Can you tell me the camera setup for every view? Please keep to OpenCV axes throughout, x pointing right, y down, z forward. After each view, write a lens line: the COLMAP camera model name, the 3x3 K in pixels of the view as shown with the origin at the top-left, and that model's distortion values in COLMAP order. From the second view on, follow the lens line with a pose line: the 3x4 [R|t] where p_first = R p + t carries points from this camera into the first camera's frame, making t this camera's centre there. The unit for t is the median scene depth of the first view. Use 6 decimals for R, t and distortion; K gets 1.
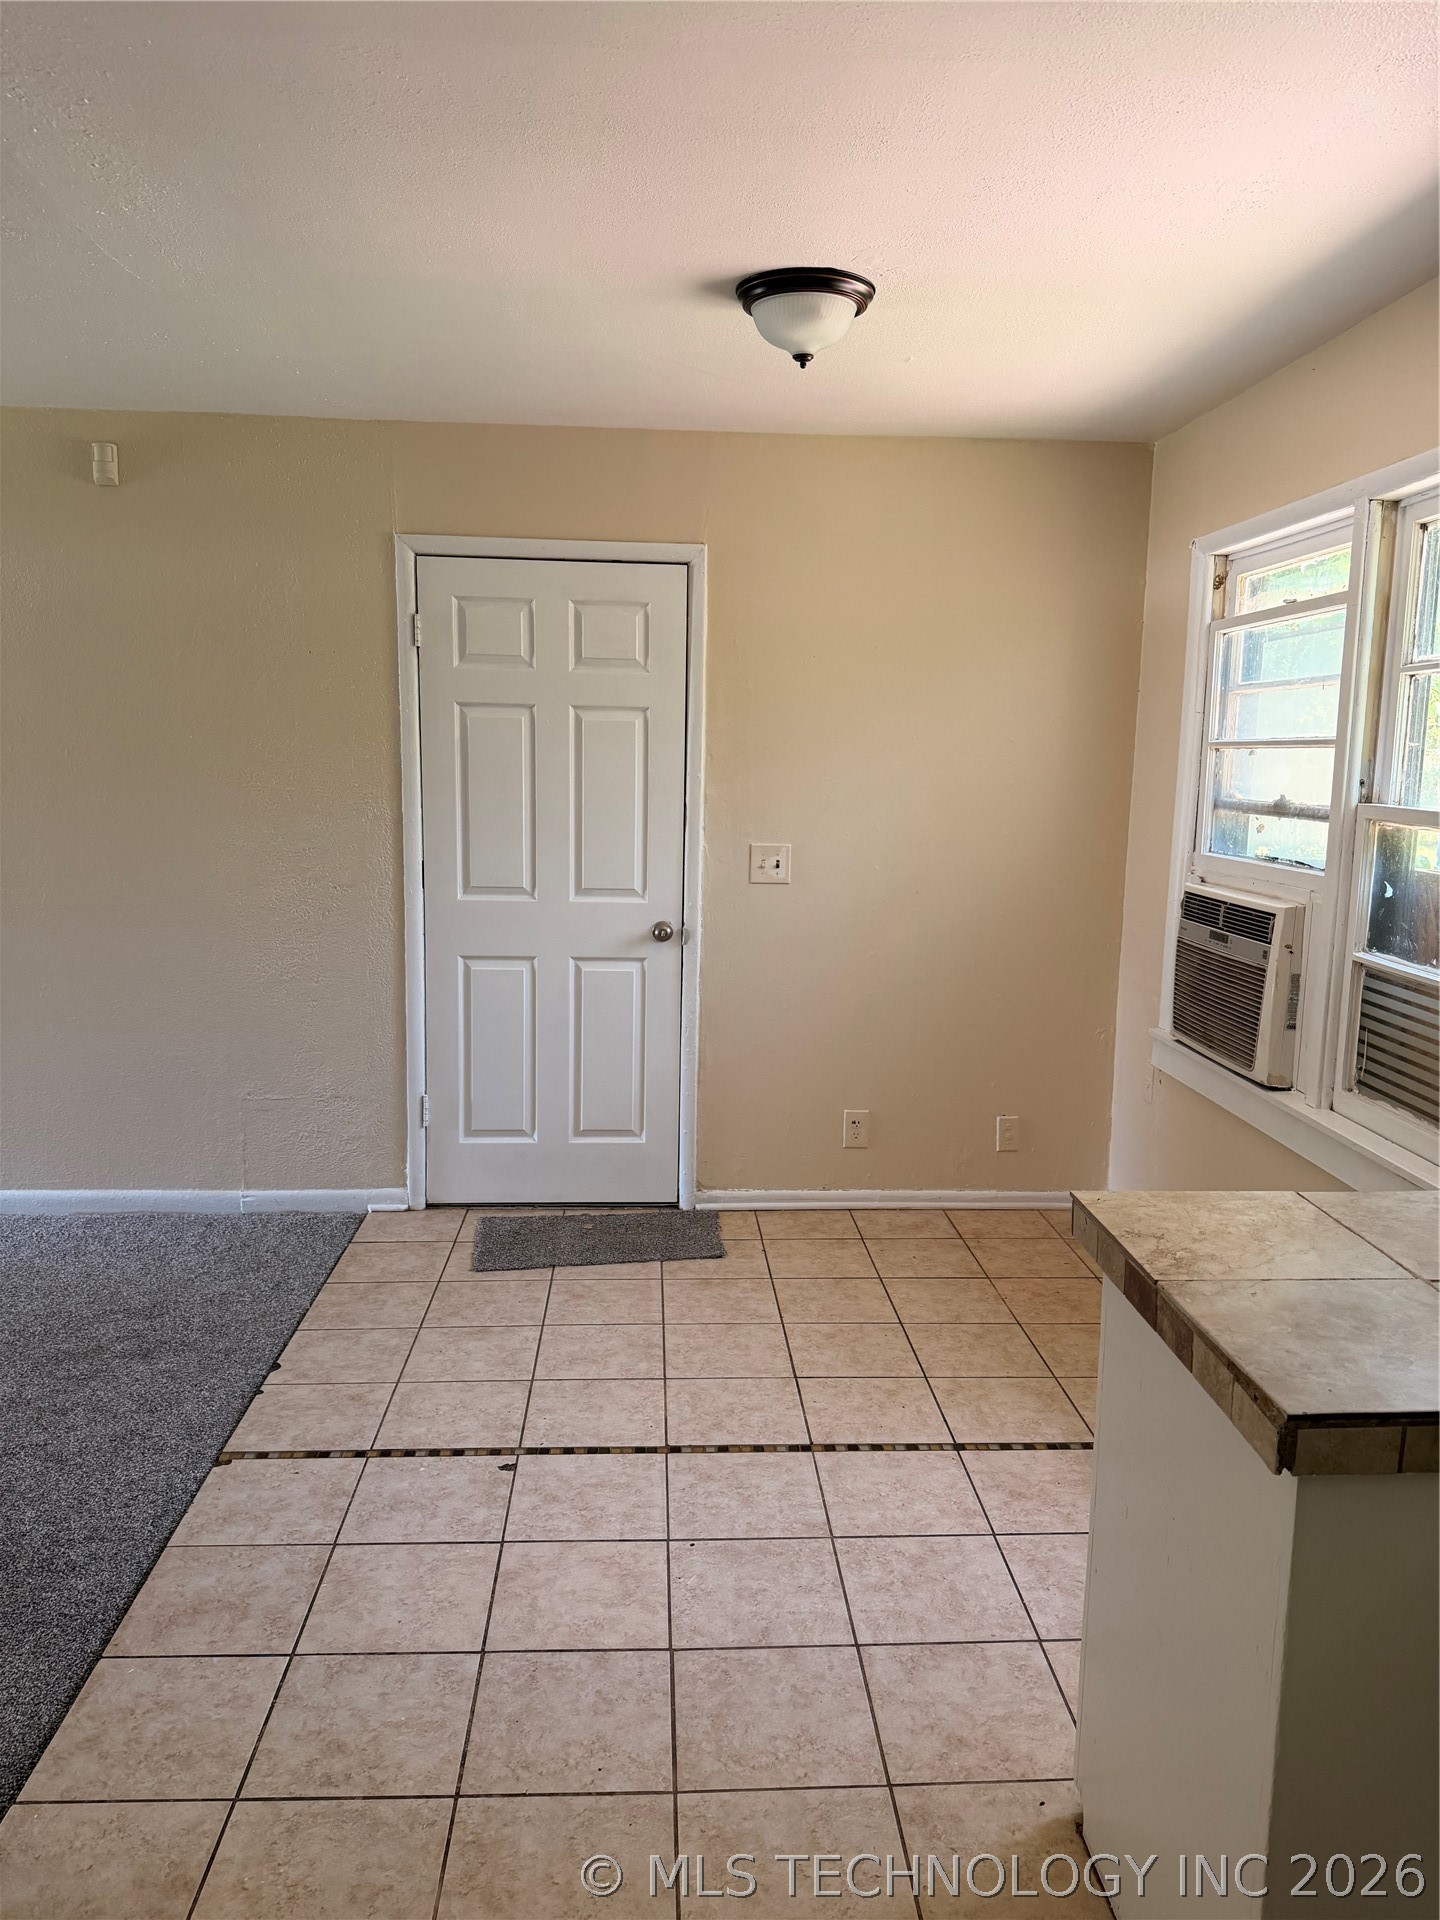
lens RADIAL K [[1360.5, 0, 728.7], [0, 1360.5, 957.2], [0, 0, 1]] dist [-0.004879, -0.005568]
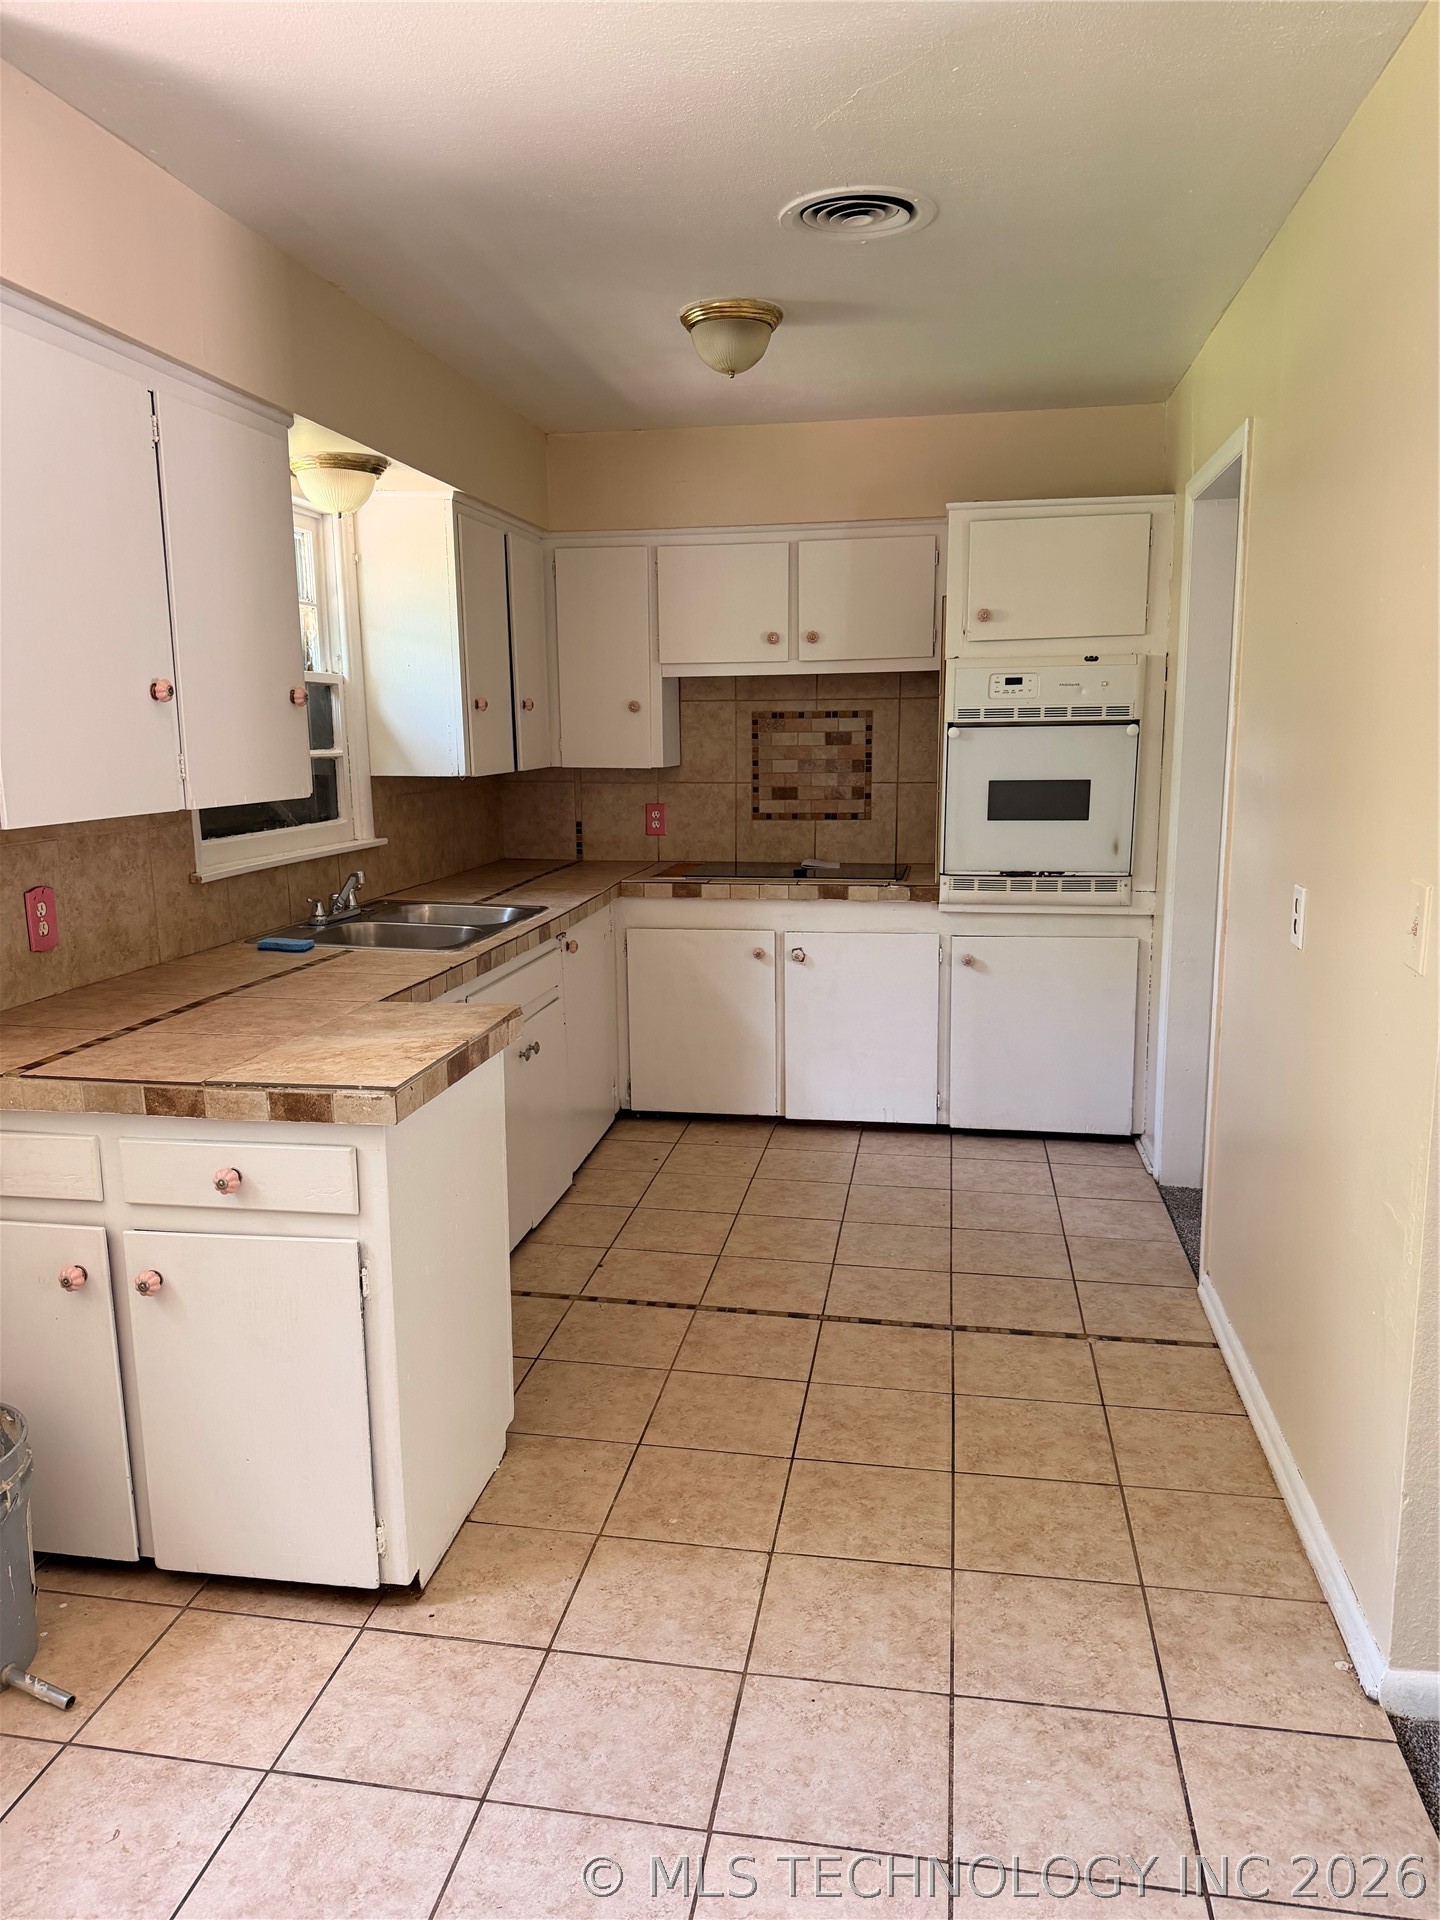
lens RADIAL K [[1331.6, 0, 708.7], [0, 1331.6, 968.2], [0, 0, 1]] dist [0.155061, -0.287743]
pose [[-0.973008, -0.043907, 0.226558, -0.195391], [0.033362, 0.944658, 0.326356, -0.215460], [-0.228349, 0.325106, -0.917694, 1.540310]]
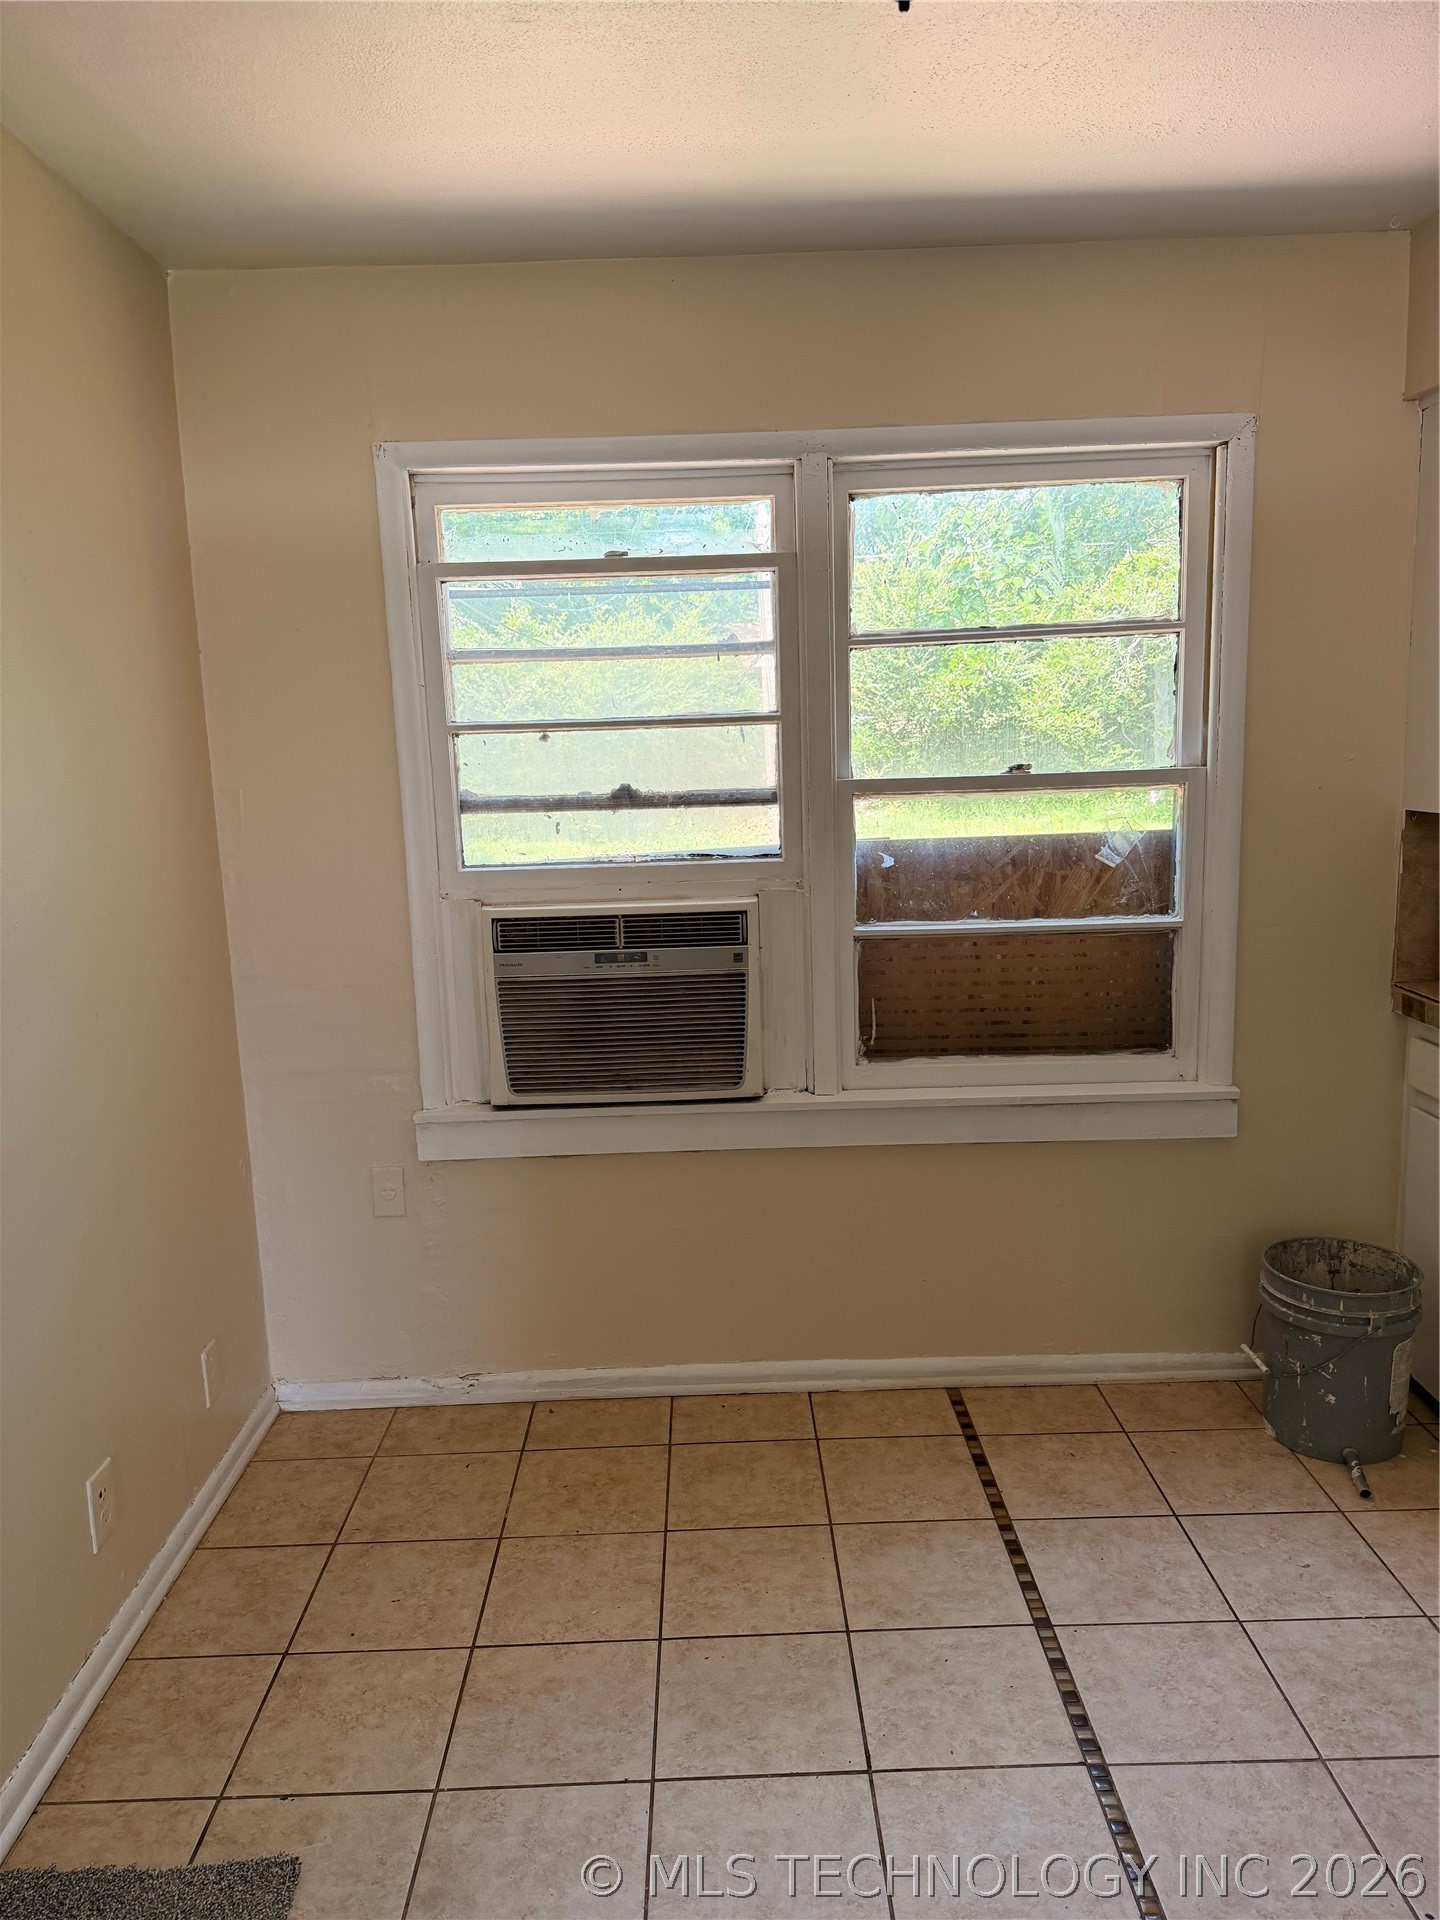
lens RADIAL K [[1331.6, 0, 708.7], [0, 1331.6, 968.2], [0, 0, 1]] dist [0.155061, -0.287743]
pose [[0.050901, -0.191377, 0.980196, -0.675935], [0.184225, 0.966425, 0.179121, -0.223998], [-0.981565, 0.171459, 0.084448, 1.351925]]
